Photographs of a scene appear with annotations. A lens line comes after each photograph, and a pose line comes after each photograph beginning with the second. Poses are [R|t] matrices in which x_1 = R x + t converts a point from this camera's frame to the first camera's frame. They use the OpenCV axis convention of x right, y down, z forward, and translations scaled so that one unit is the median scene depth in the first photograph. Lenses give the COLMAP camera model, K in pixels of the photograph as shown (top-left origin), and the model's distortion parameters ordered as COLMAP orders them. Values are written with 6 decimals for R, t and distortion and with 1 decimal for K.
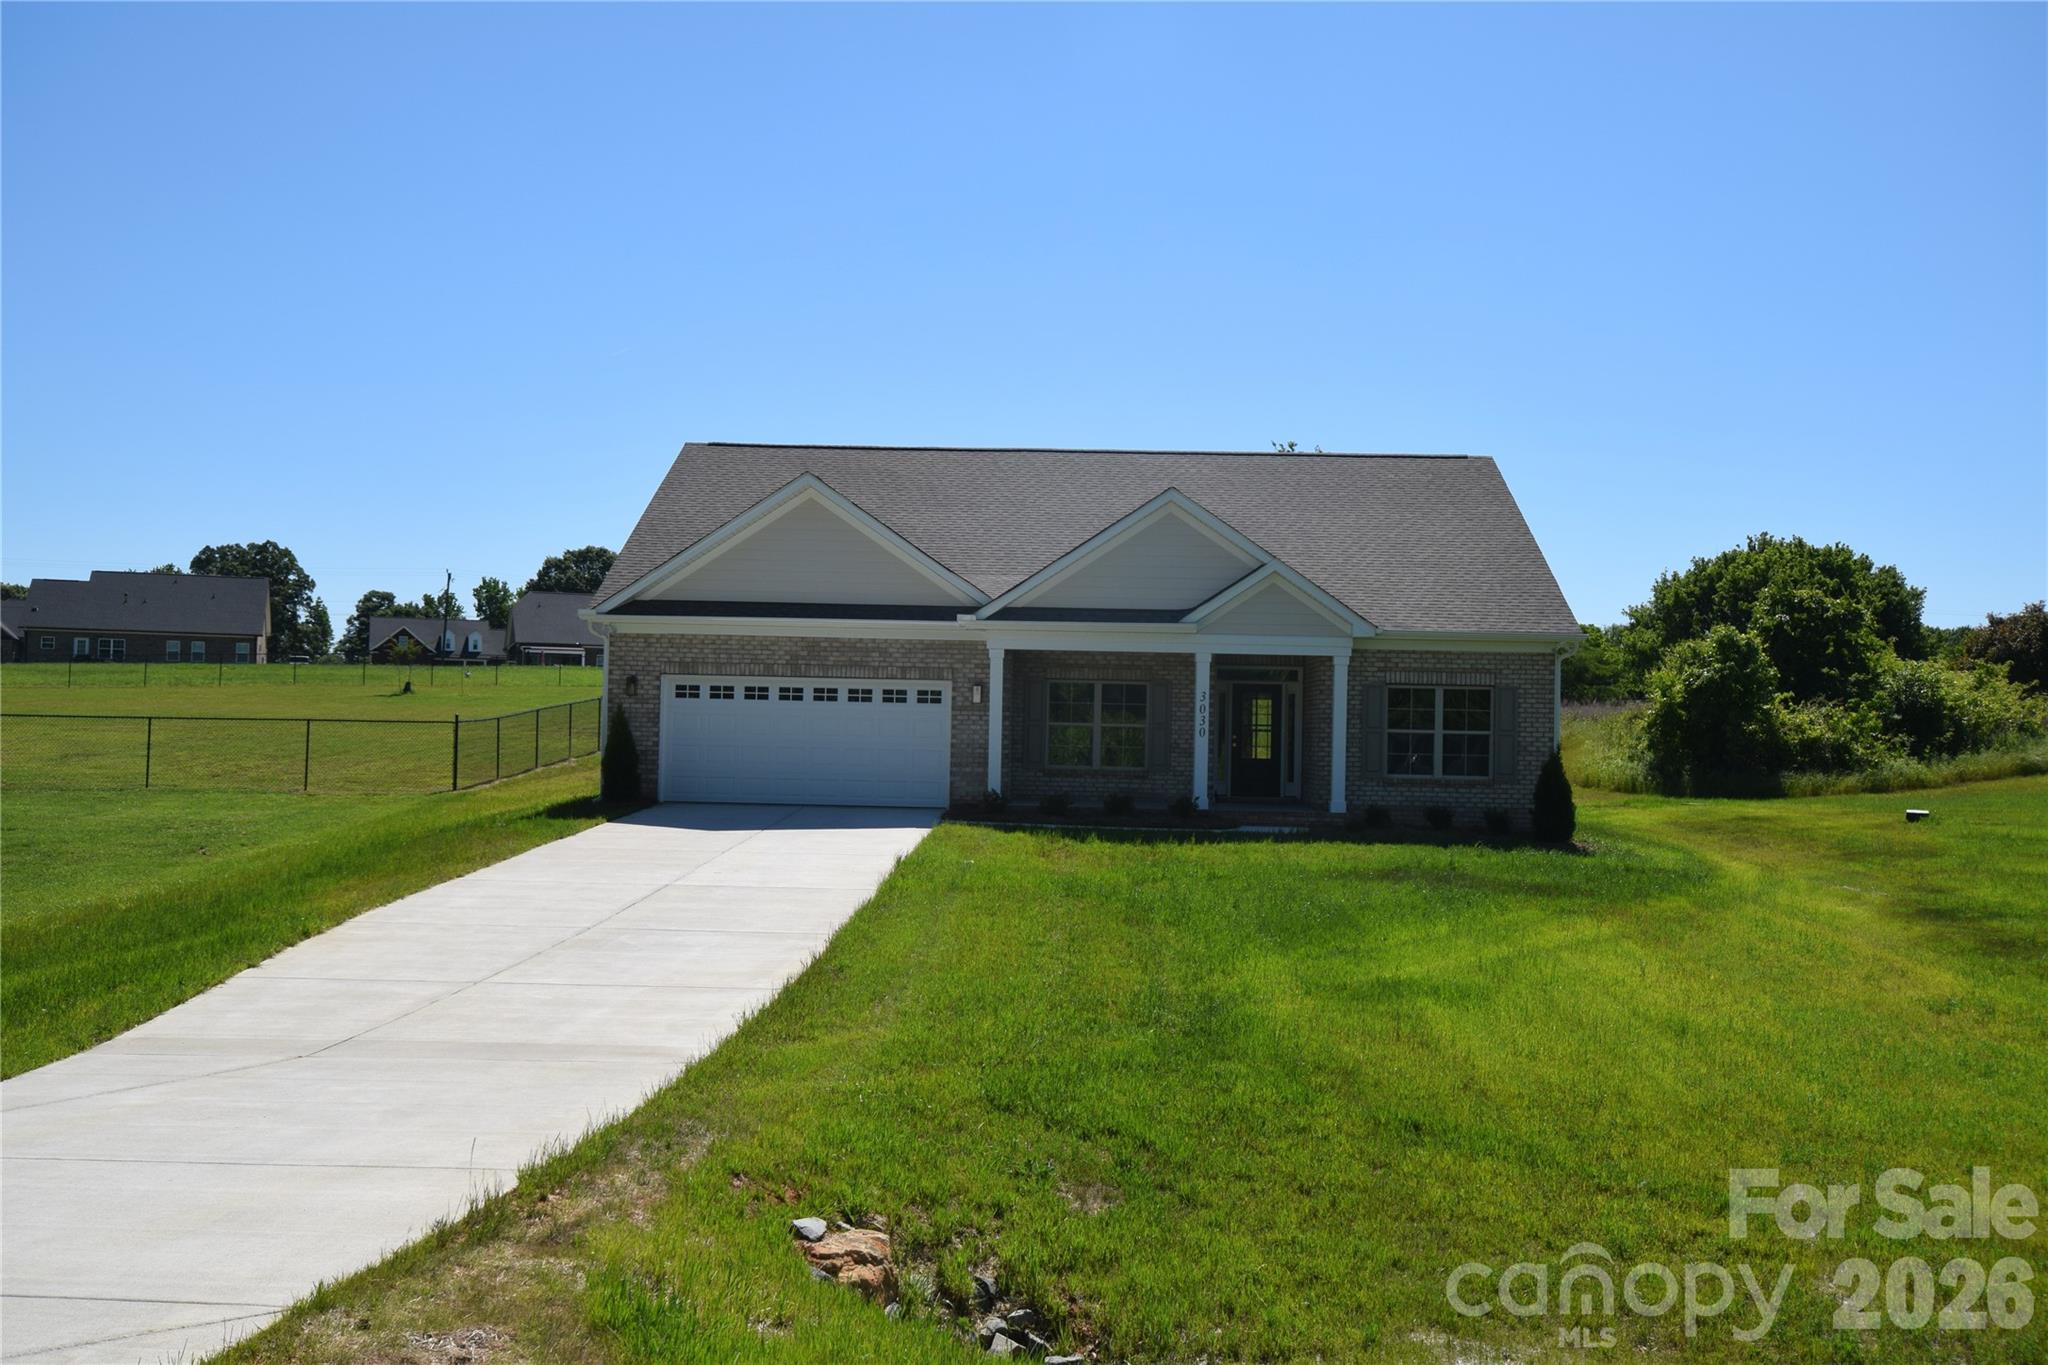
lens RADIAL K [[2128.1, 0, 1025.4], [0, 2128.1, 681.4], [0, 0, 1]] dist [0.043717, 0.000000]
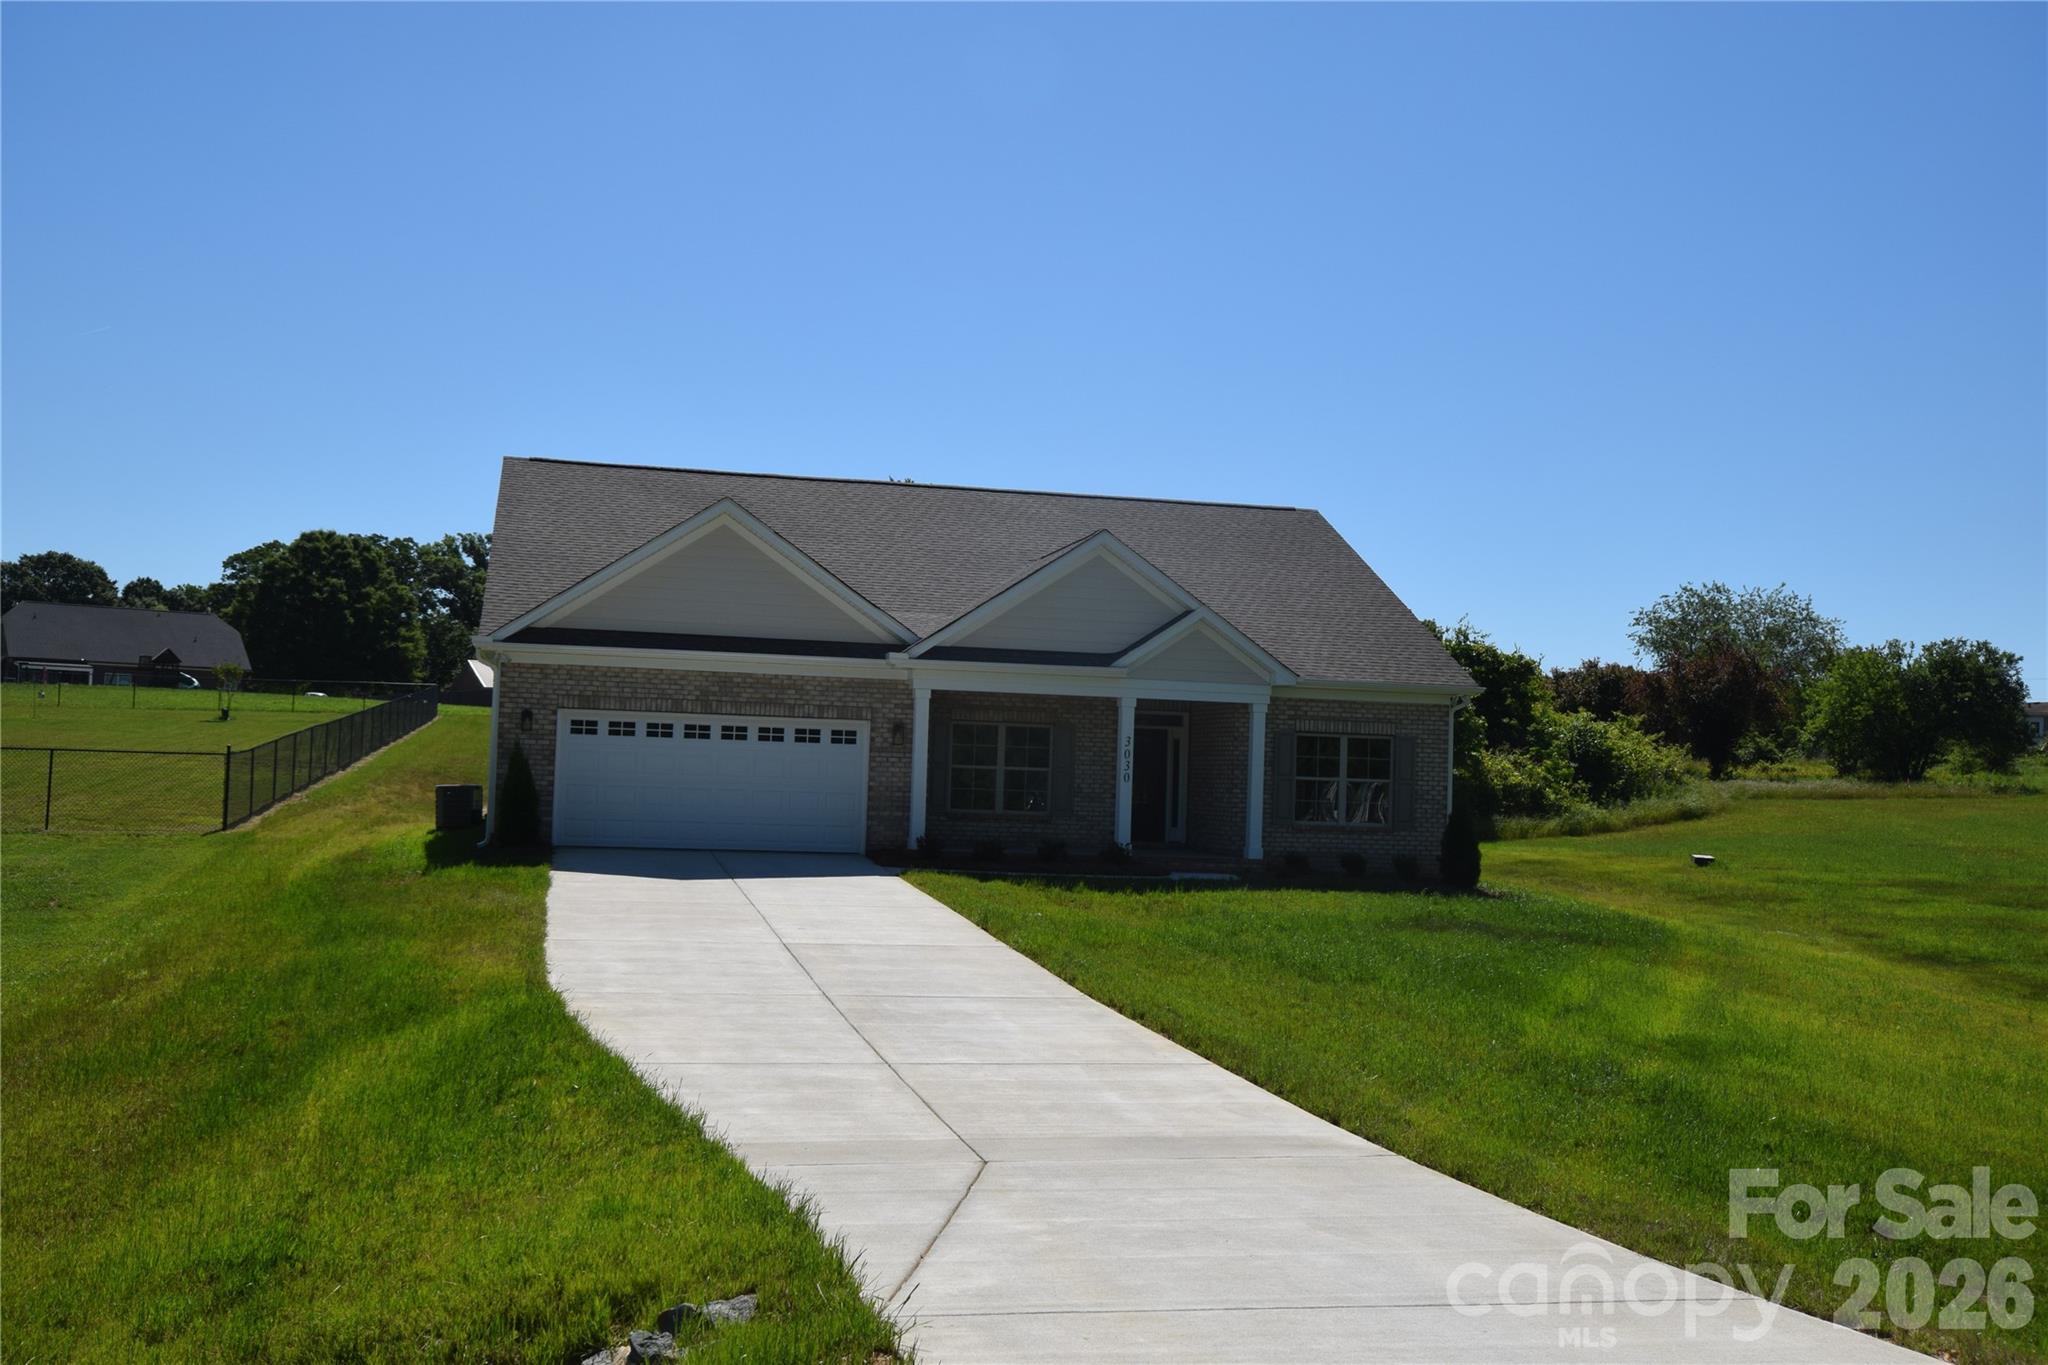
lens RADIAL K [[2128.1, 0, 1025.2], [0, 2128.1, 686.2], [0, 0, 1]] dist [0.043717, 0.000000]
pose [[0.964870, 0.022164, 0.261790, -0.218300], [-0.019020, 0.999713, -0.014536, -0.003339], [-0.262037, 0.009046, 0.965015, 0.053550]]
